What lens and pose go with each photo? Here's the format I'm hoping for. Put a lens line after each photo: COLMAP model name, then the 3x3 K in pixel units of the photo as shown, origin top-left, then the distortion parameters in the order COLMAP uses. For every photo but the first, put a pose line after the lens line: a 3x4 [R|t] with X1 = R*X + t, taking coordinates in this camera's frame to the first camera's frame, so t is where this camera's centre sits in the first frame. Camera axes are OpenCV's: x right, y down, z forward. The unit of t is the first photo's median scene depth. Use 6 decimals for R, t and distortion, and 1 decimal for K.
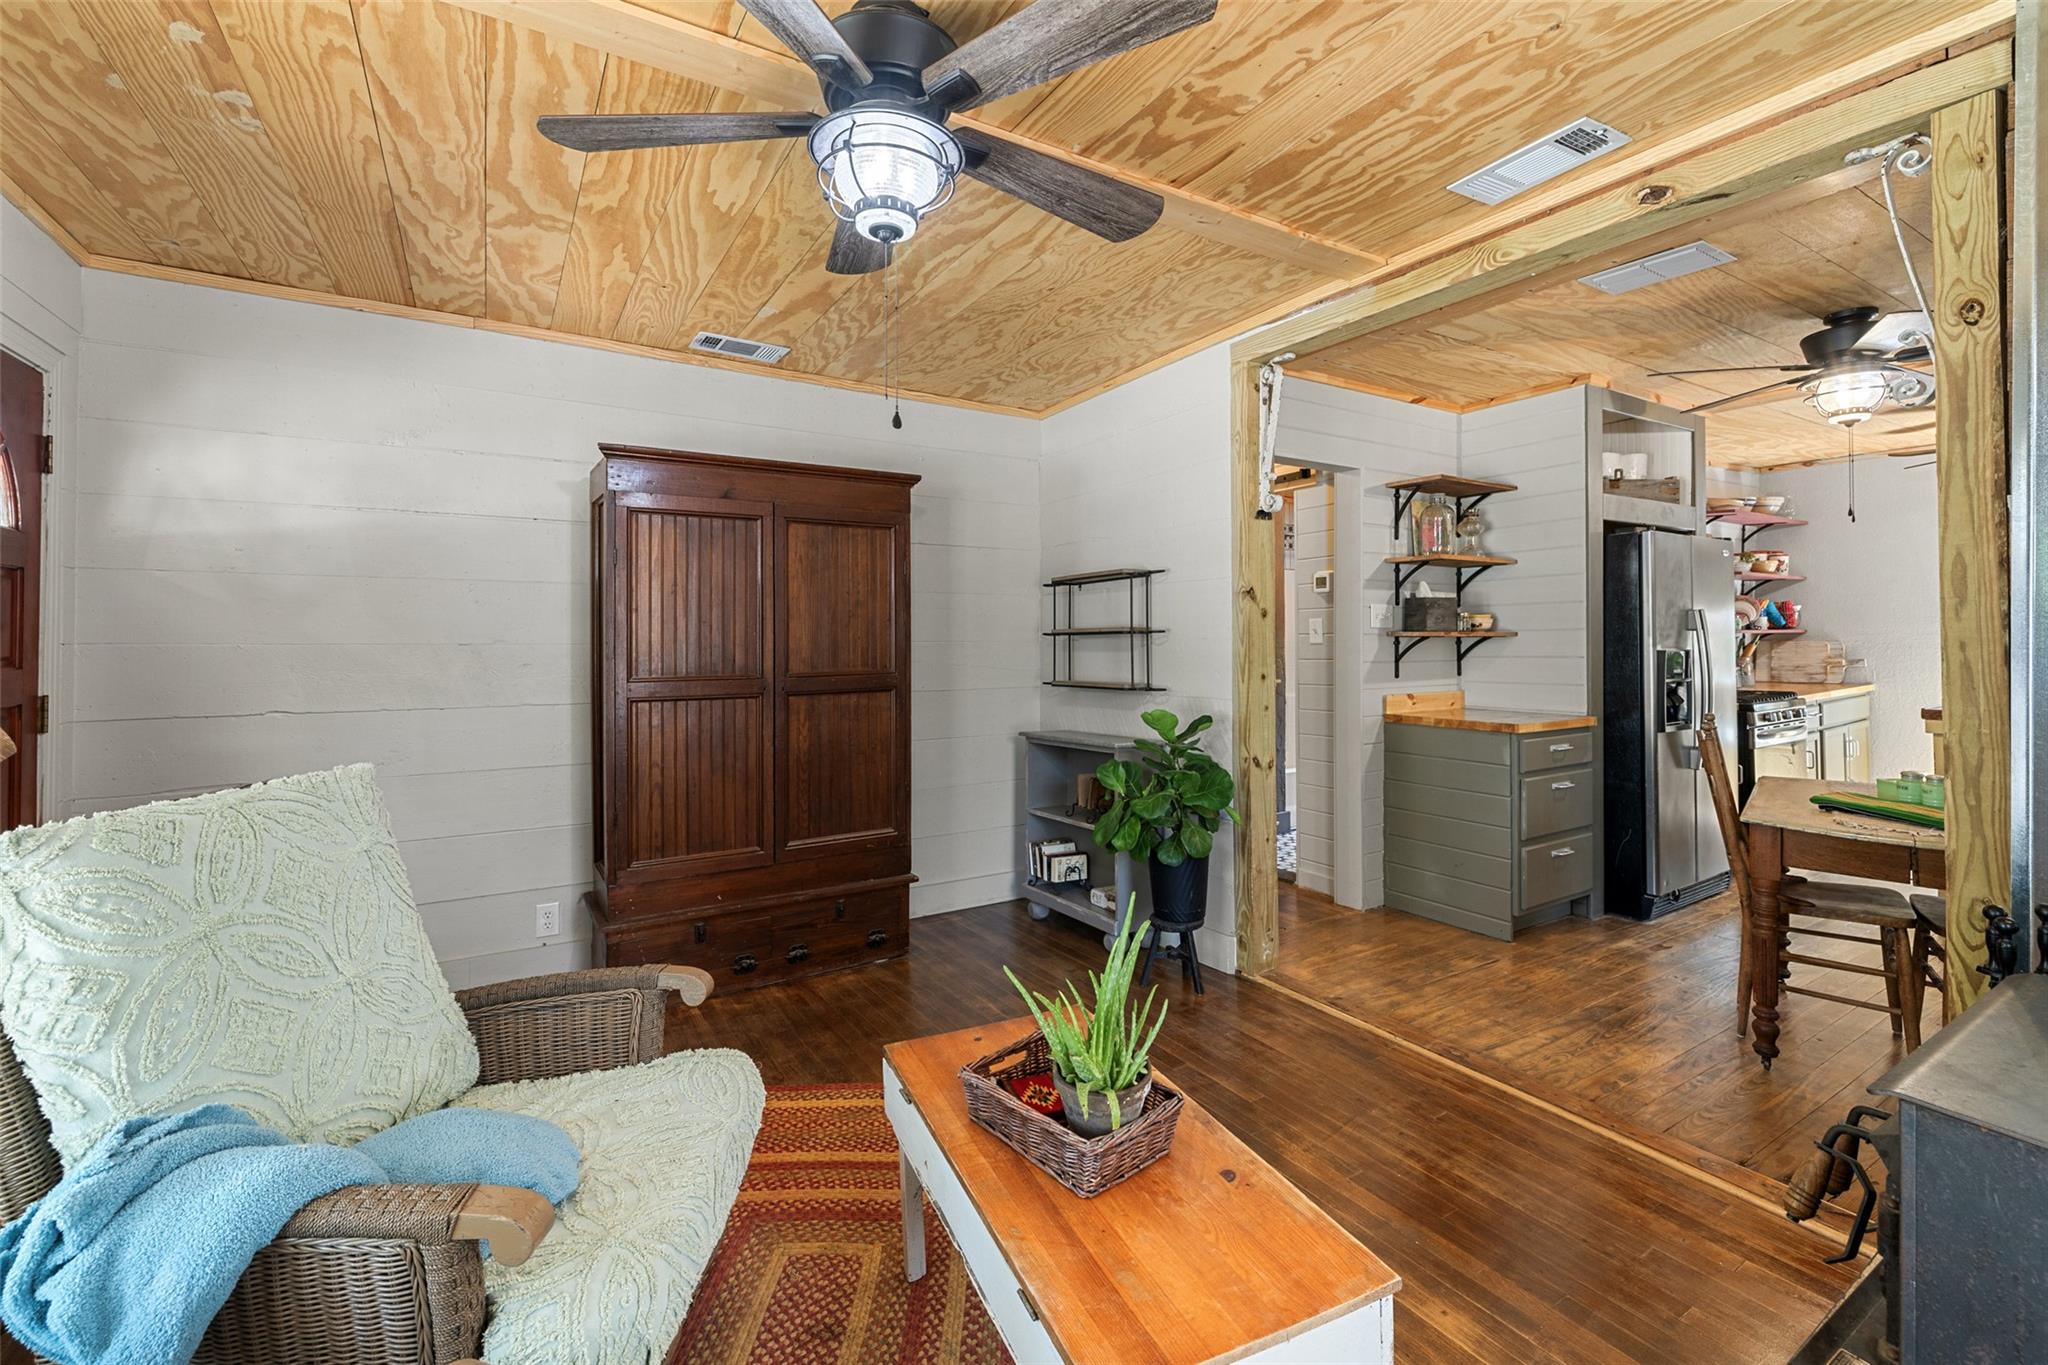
lens RADIAL K [[872.9, 0, 1018.7], [0, 872.9, 629.2], [0, 0, 1]] dist [0.000335, 0.000052]
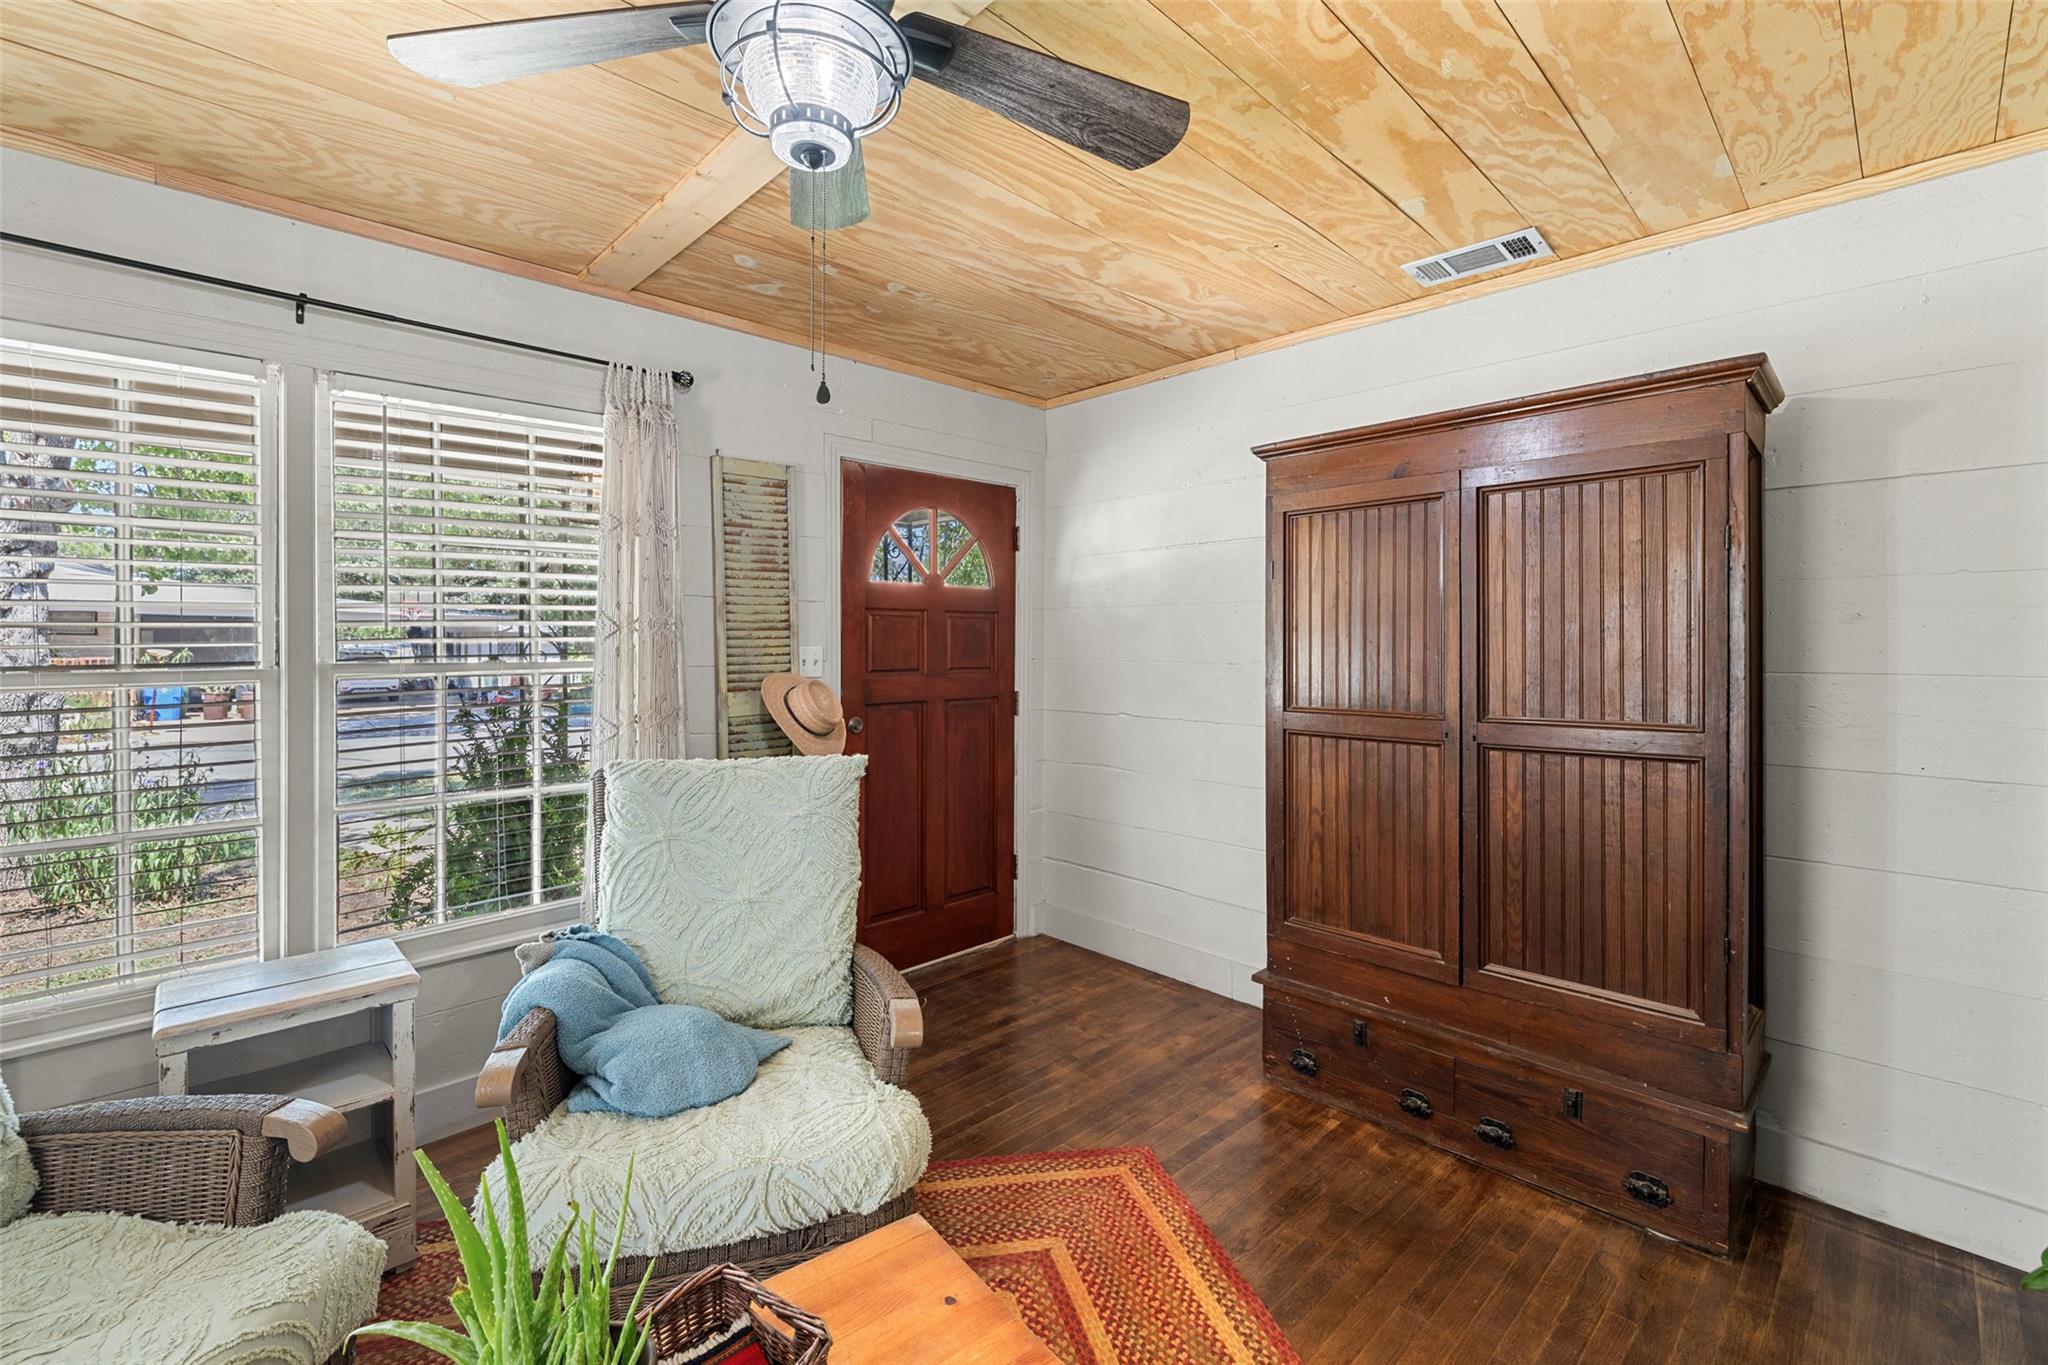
lens RADIAL K [[872.1, 0, 1015.2], [0, 872.1, 652.8], [0, 0, 1]] dist [0.002367, 0.000223]
pose [[0.215963, 0.009513, -0.976355, 0.348033], [0.007363, 0.999908, 0.011371, -0.010071], [0.976374, -0.009644, 0.215873, 0.537283]]
